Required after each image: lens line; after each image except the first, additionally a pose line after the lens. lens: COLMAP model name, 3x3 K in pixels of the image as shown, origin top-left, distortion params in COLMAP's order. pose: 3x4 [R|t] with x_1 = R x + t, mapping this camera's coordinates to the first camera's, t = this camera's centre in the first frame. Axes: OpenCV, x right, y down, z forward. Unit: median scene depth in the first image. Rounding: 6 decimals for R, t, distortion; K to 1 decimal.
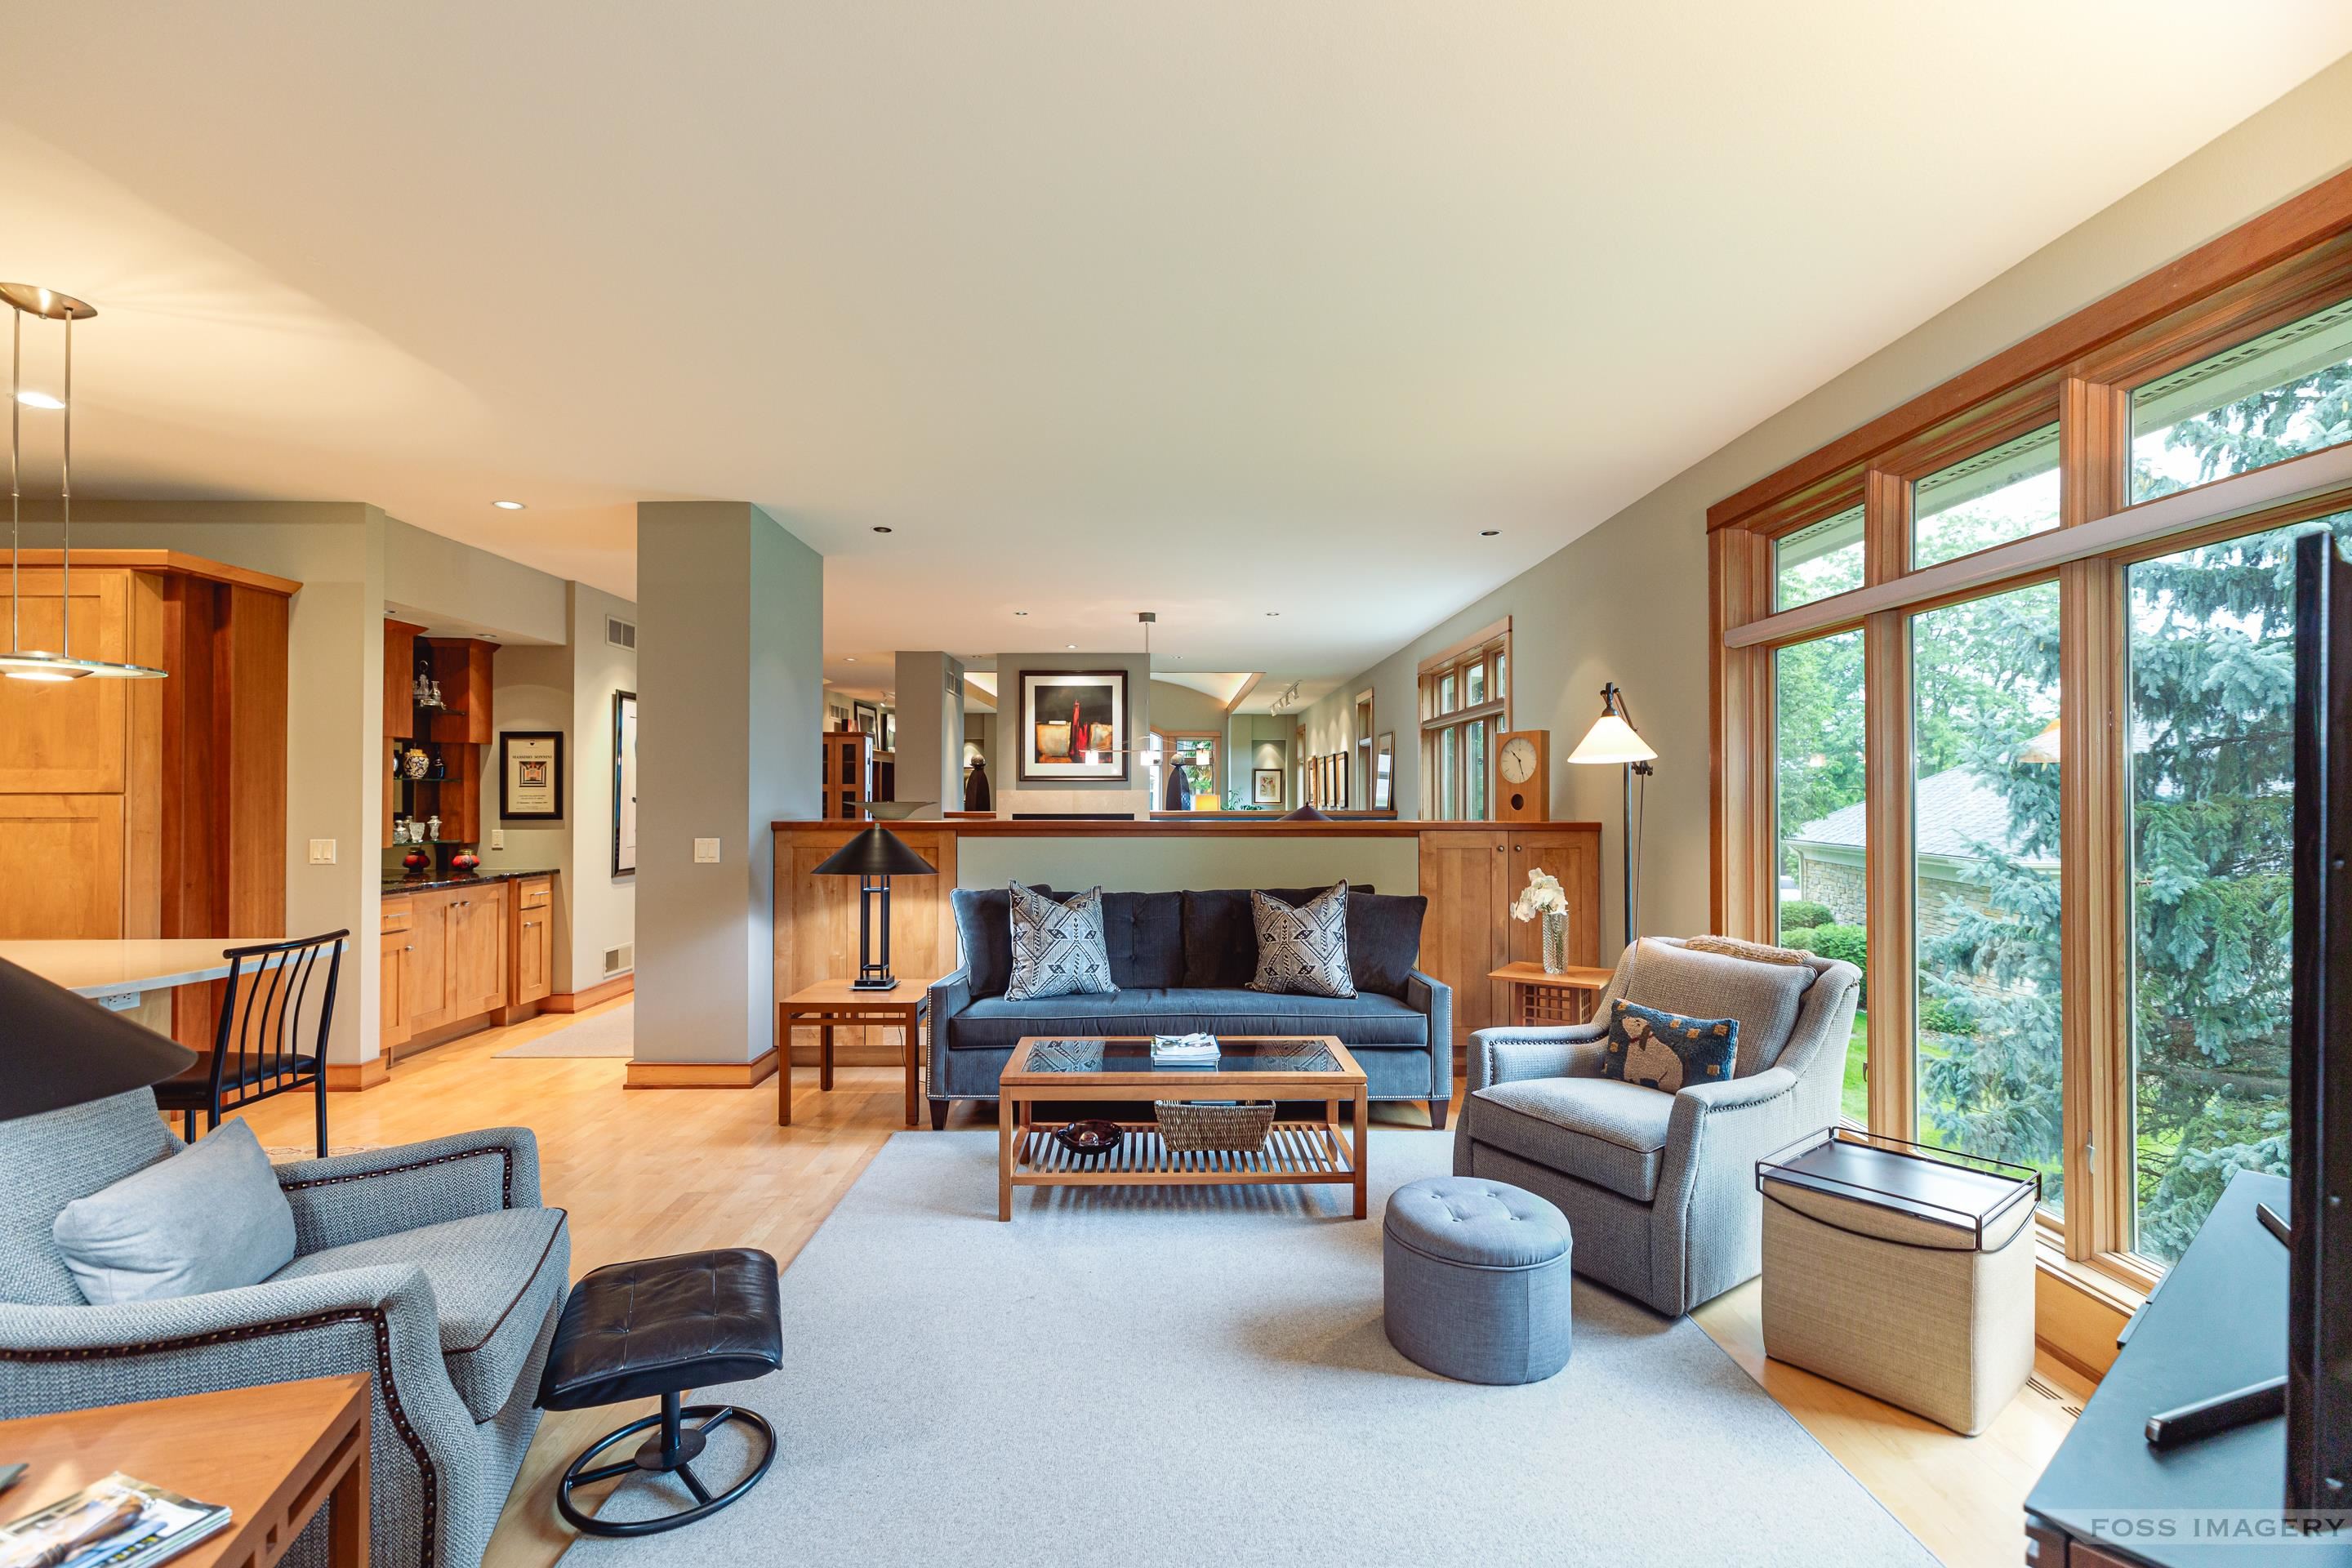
lens RADIAL K [[1042.0, 0, 1171.1], [0, 1042.0, 793.8], [0, 0, 1]] dist [-0.002242, 0.000881]
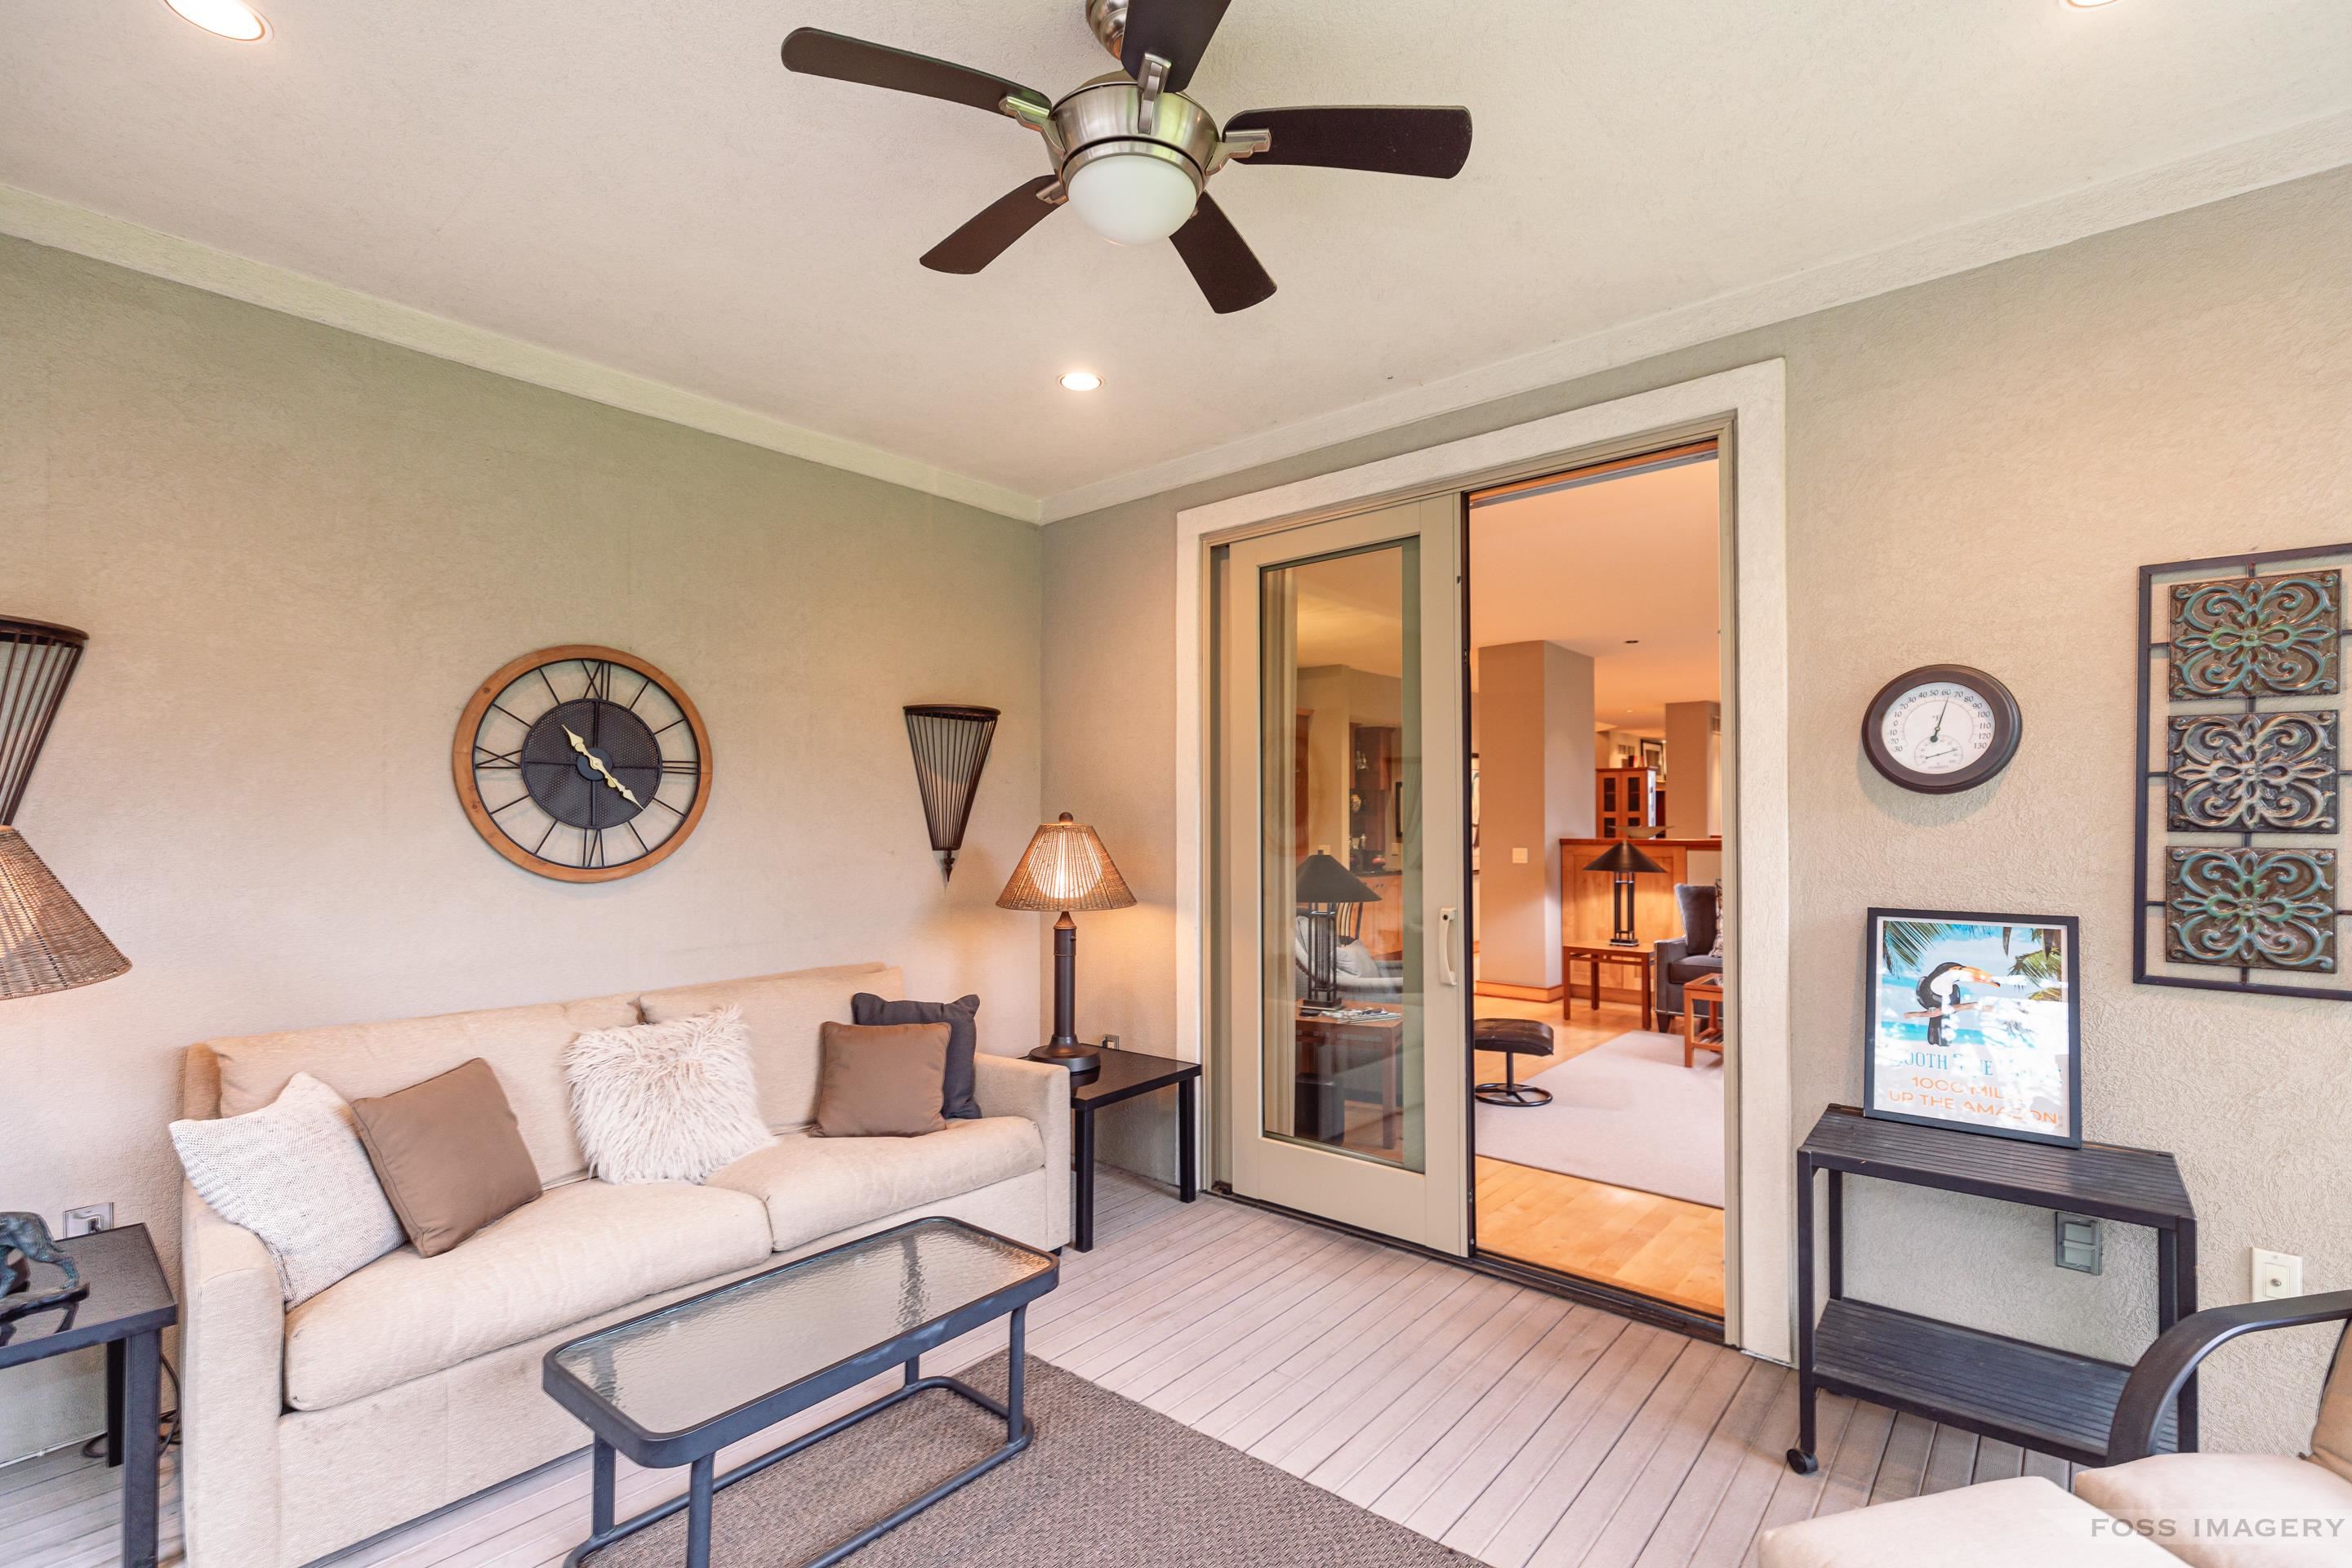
lens RADIAL K [[1042.0, 0, 1174.8], [0, 1042.0, 809.6], [0, 0, 1]] dist [-0.002242, 0.000881]
pose [[0.742460, -0.007962, -0.669844, 0.237684], [0.001619, 0.999948, -0.010091, -0.001782], [0.669889, 0.006407, 0.742434, -0.552931]]
